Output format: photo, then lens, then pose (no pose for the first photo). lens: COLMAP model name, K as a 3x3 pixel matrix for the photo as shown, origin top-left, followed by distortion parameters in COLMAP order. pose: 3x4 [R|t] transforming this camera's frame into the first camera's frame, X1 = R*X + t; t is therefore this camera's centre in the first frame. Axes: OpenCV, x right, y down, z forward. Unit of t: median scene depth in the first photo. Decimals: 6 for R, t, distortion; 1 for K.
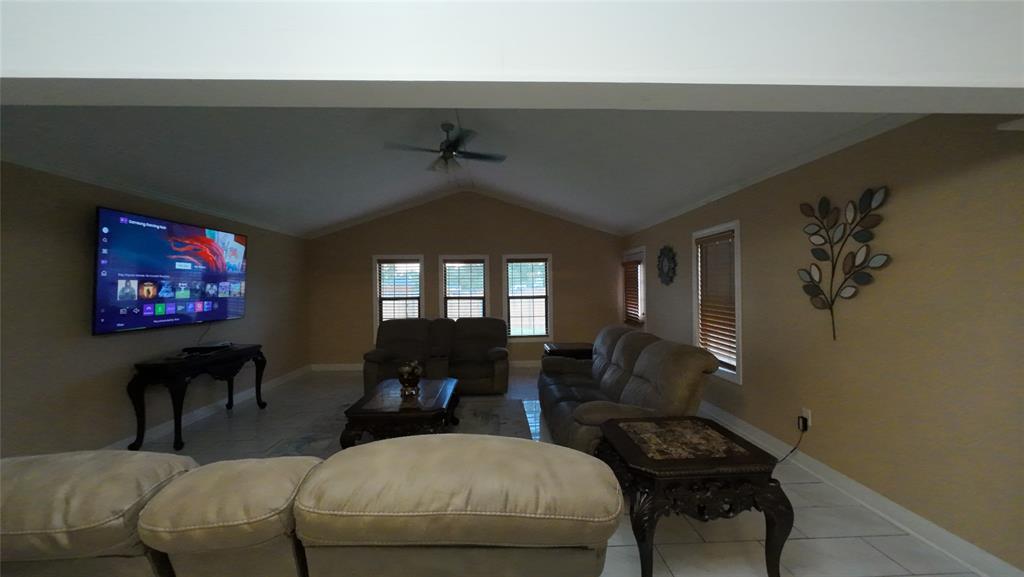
lens RADIAL K [[400.6, 0, 512.0], [0, 400.6, 288.5], [0, 0, 1]] dist [-0.016333, 0.000169]
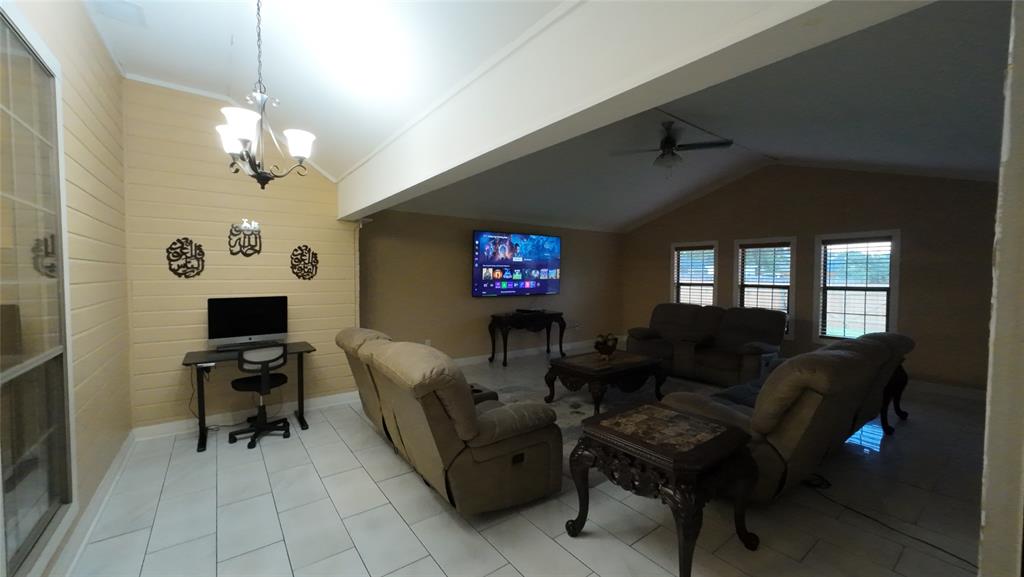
lens RADIAL K [[400.6, 0, 512.0], [0, 400.6, 288.5], [0, 0, 1]] dist [-0.016333, 0.000169]
pose [[0.545959, 0.042040, -0.836757, 0.522574], [-0.010213, 0.999000, 0.043527, -0.008181], [0.837750, -0.015218, 0.545842, 0.064690]]
